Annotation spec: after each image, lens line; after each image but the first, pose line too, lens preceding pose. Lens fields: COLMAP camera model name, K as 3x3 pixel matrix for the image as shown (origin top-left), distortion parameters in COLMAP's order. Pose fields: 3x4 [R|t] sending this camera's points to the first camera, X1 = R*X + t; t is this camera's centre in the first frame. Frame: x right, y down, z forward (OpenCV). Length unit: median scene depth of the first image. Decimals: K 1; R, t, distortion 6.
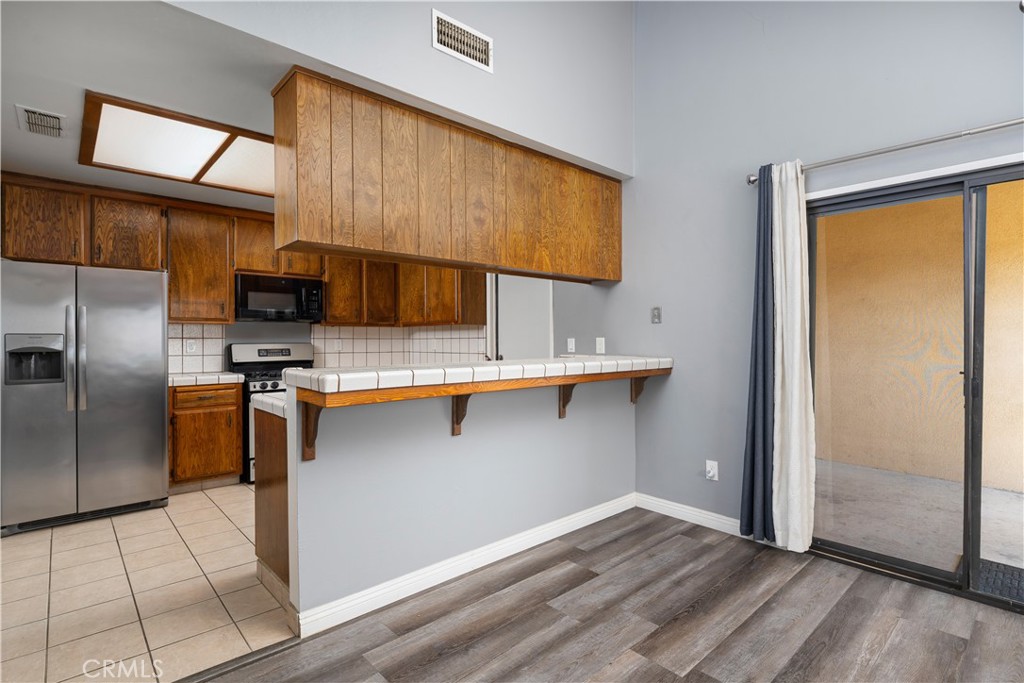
lens RADIAL K [[504.4, 0, 517.7], [0, 504.4, 341.9], [0, 0, 1]] dist [0.004642, 0.000301]
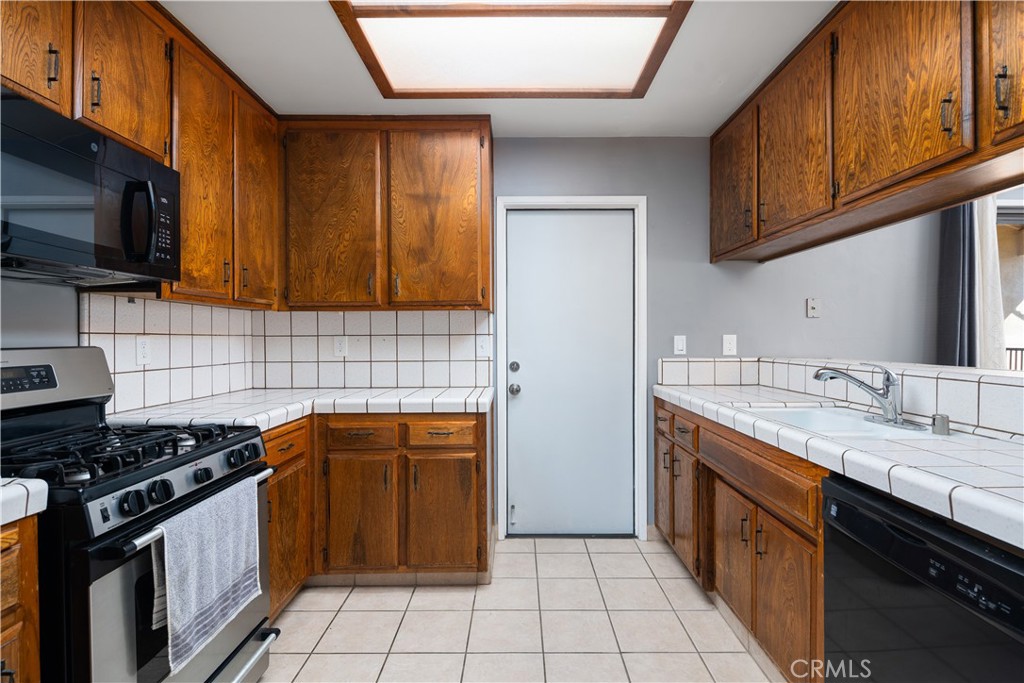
lens RADIAL K [[504.4, 0, 514.1], [0, 504.4, 343.8], [0, 0, 1]] dist [0.004642, 0.000301]
pose [[0.666691, -0.008106, 0.745290, -0.627985], [0.001567, 0.999954, 0.009474, -0.002675], [-0.745333, -0.005149, 0.666673, 0.728671]]
